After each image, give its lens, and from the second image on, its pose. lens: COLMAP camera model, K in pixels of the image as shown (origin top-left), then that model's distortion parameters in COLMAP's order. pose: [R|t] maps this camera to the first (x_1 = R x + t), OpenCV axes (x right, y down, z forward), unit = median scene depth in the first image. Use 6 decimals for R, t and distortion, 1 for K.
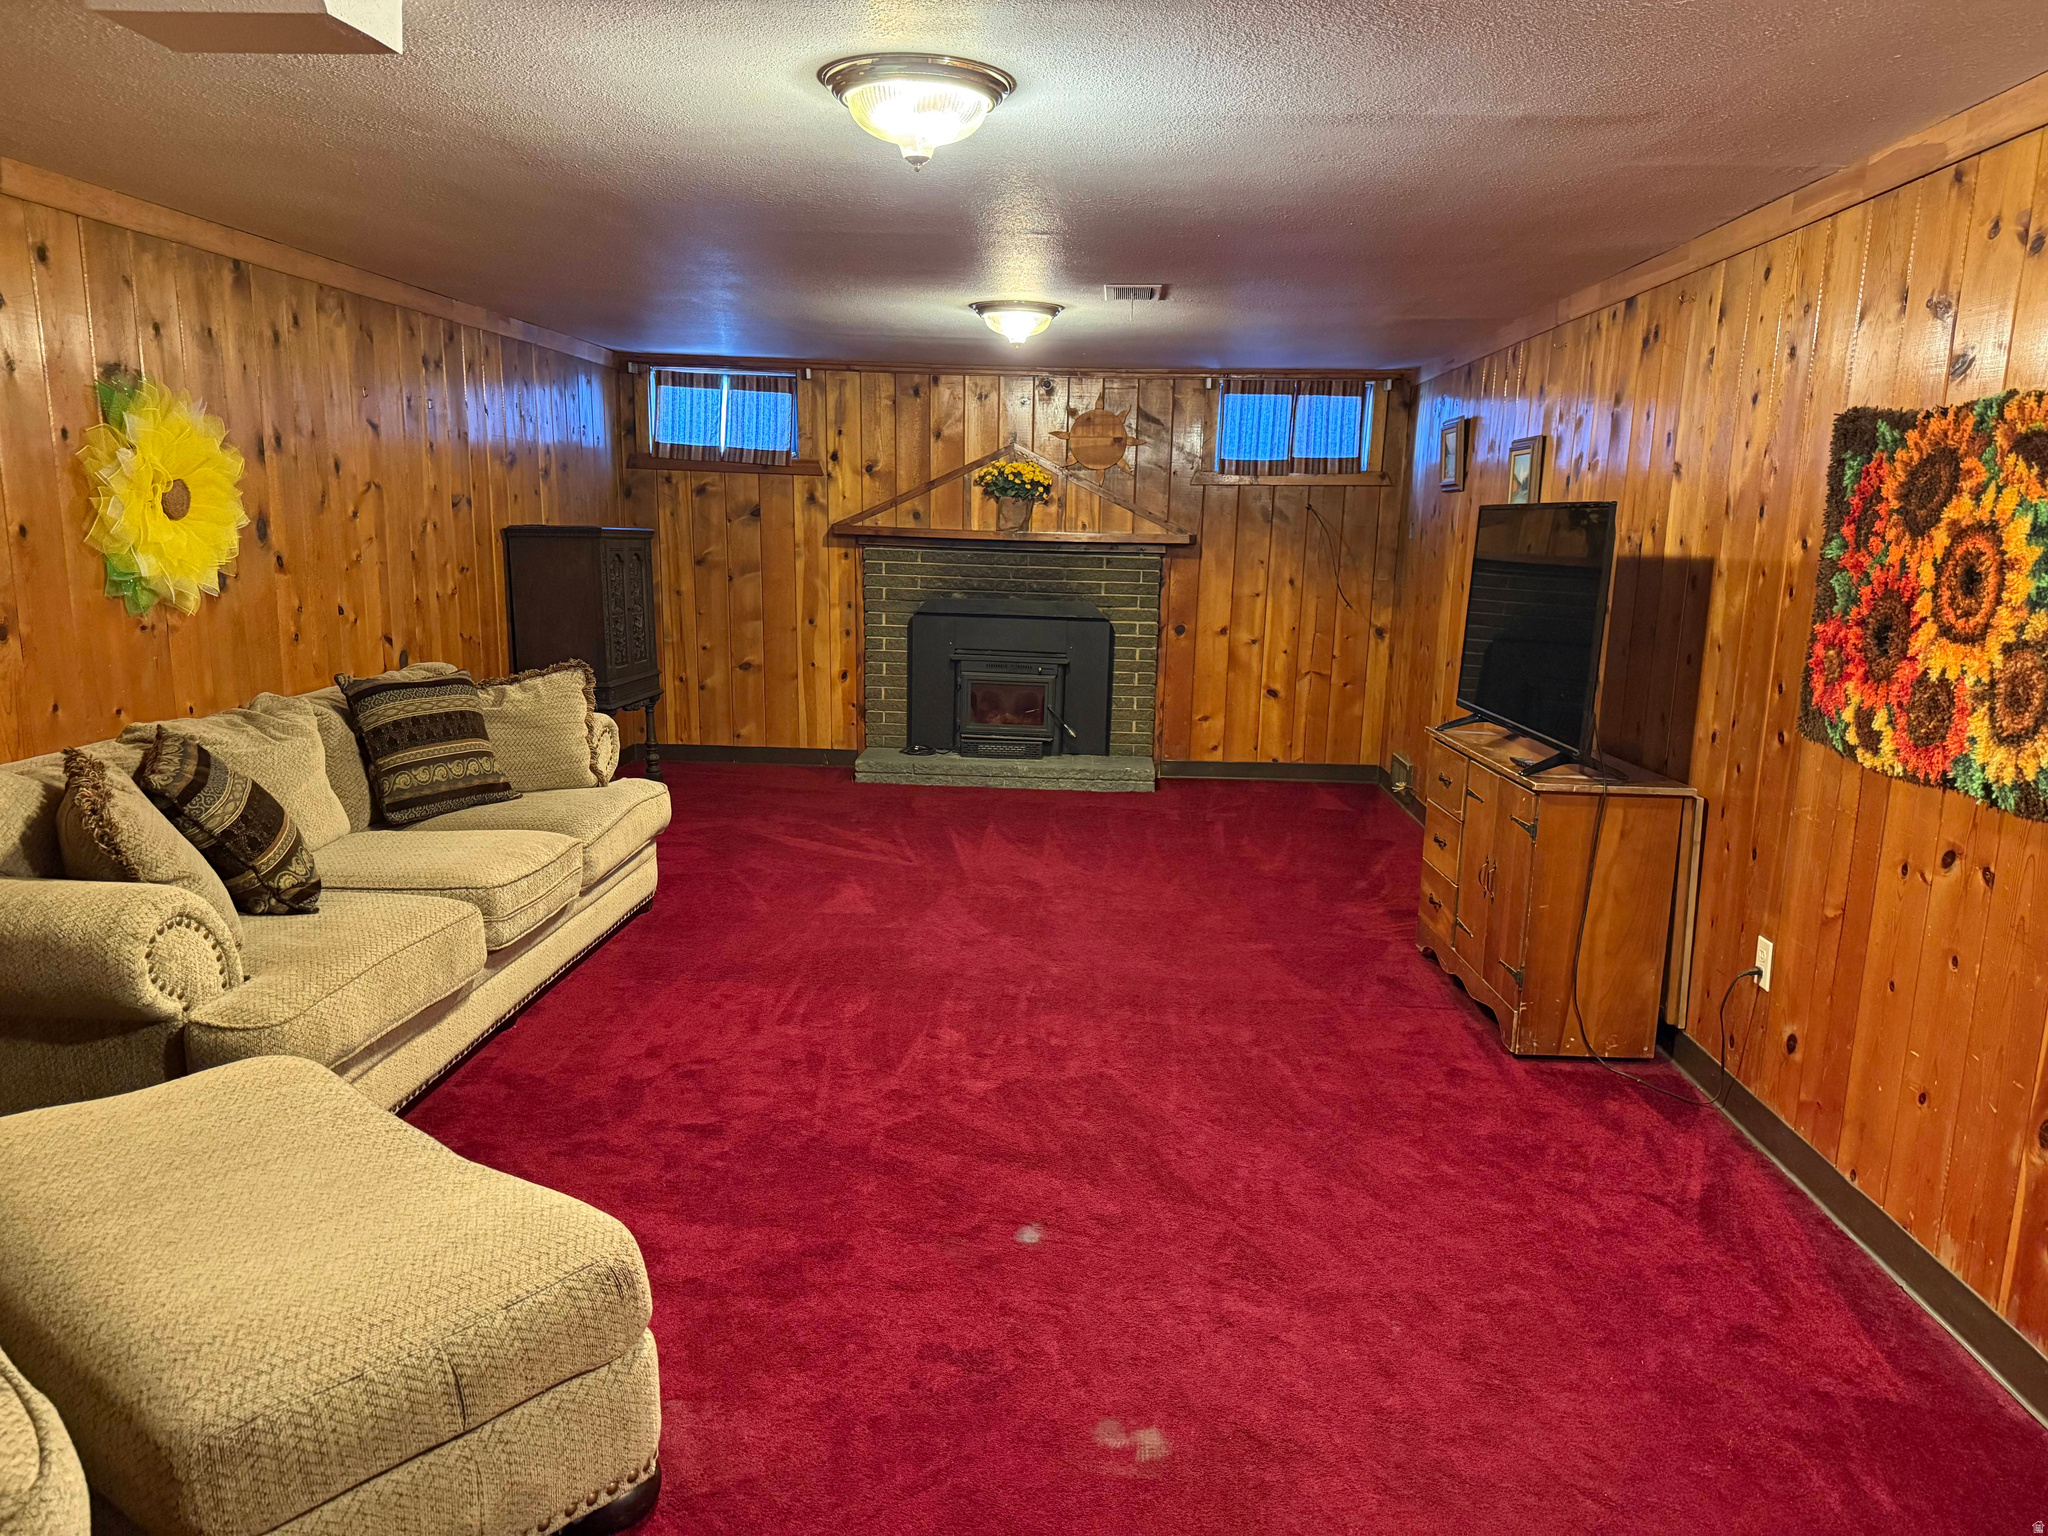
lens RADIAL K [[1412.9, 0, 1028.6], [0, 1412.9, 808.0], [0, 0, 1]] dist [0.107773, -0.169092]
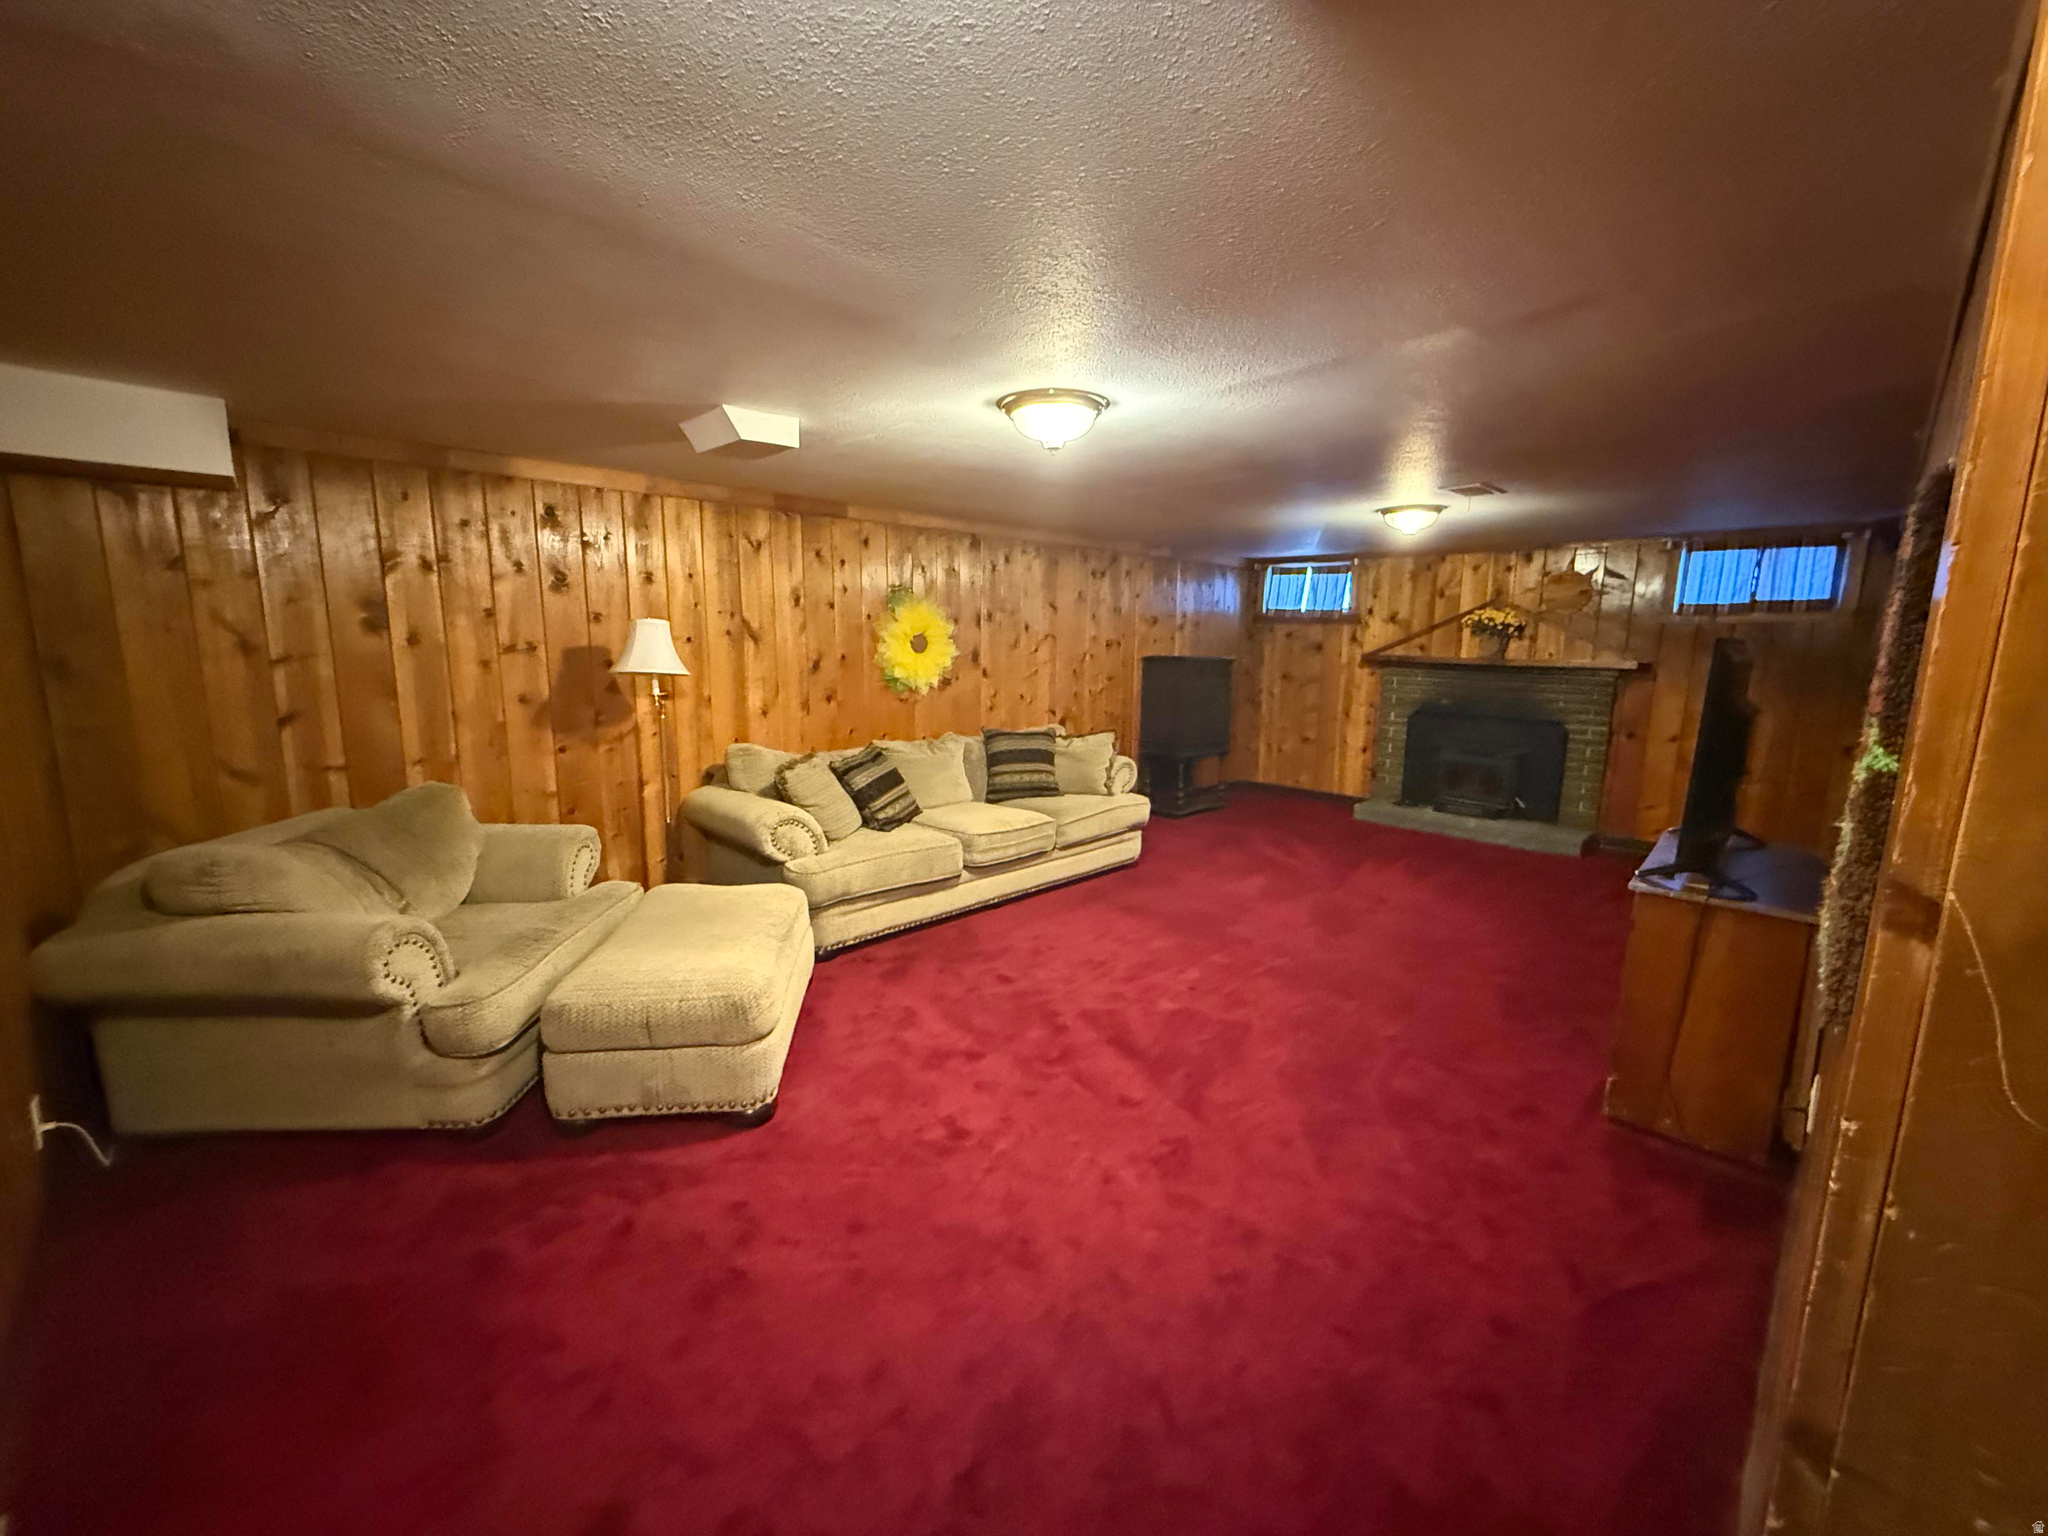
lens RADIAL K [[823.8, 0, 1024.0], [0, 823.8, 768.0], [0, 0, 1]] dist [-0.000023, -0.000036]
pose [[0.730600, 0.095169, -0.676141, 0.279897], [-0.134590, 0.990883, -0.005961, -0.024749], [0.669410, 0.095357, 0.736748, 0.118569]]
